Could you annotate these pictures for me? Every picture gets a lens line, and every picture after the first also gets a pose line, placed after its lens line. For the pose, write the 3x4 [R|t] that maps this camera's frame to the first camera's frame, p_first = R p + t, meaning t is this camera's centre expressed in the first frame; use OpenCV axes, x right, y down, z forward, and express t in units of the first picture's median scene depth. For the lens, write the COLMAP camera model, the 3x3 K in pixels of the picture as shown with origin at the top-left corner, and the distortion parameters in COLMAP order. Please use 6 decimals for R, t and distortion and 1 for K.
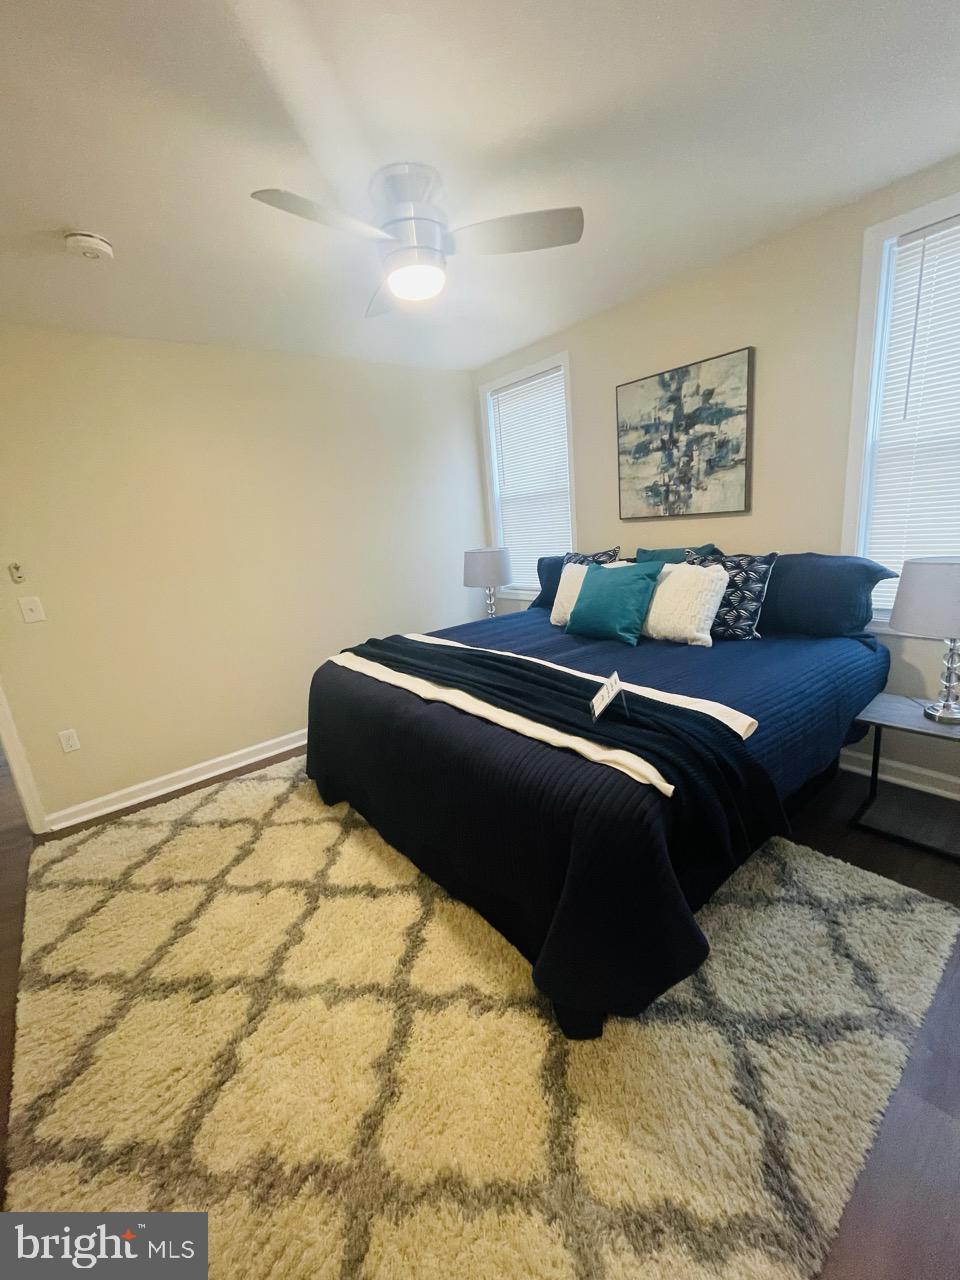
lens RADIAL K [[510.3, 0, 473.0], [0, 510.3, 636.9], [0, 0, 1]] dist [0.001824, 0.000907]
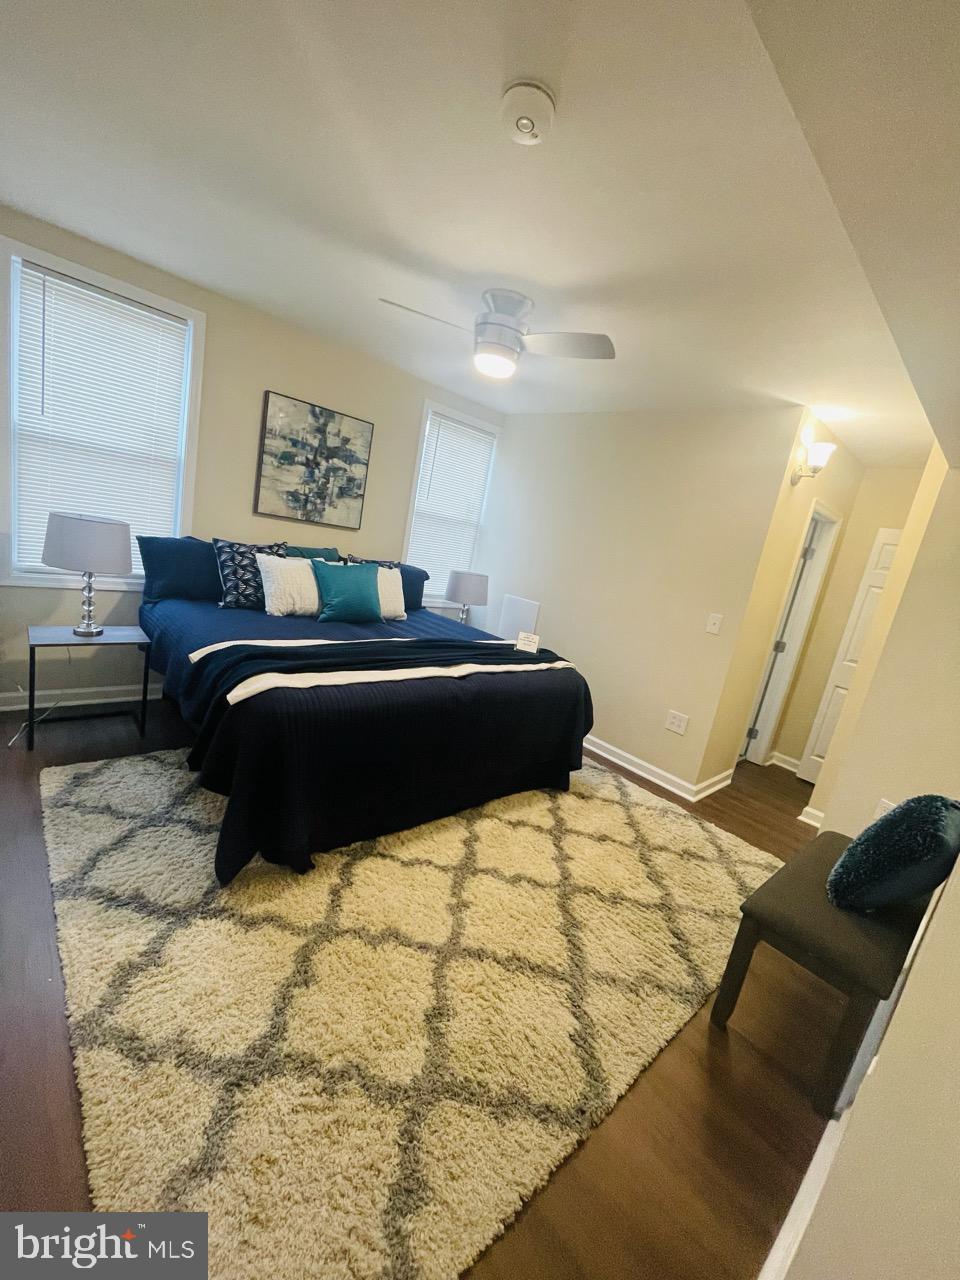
lens RADIAL K [[510.3, 0, 473.0], [0, 510.3, 636.9], [0, 0, 1]] dist [0.001824, 0.000907]
pose [[-0.053015, -0.117042, 0.991711, -0.955336], [0.057494, 0.991102, 0.120043, -0.090630], [-0.996937, 0.063381, -0.045814, 0.725301]]
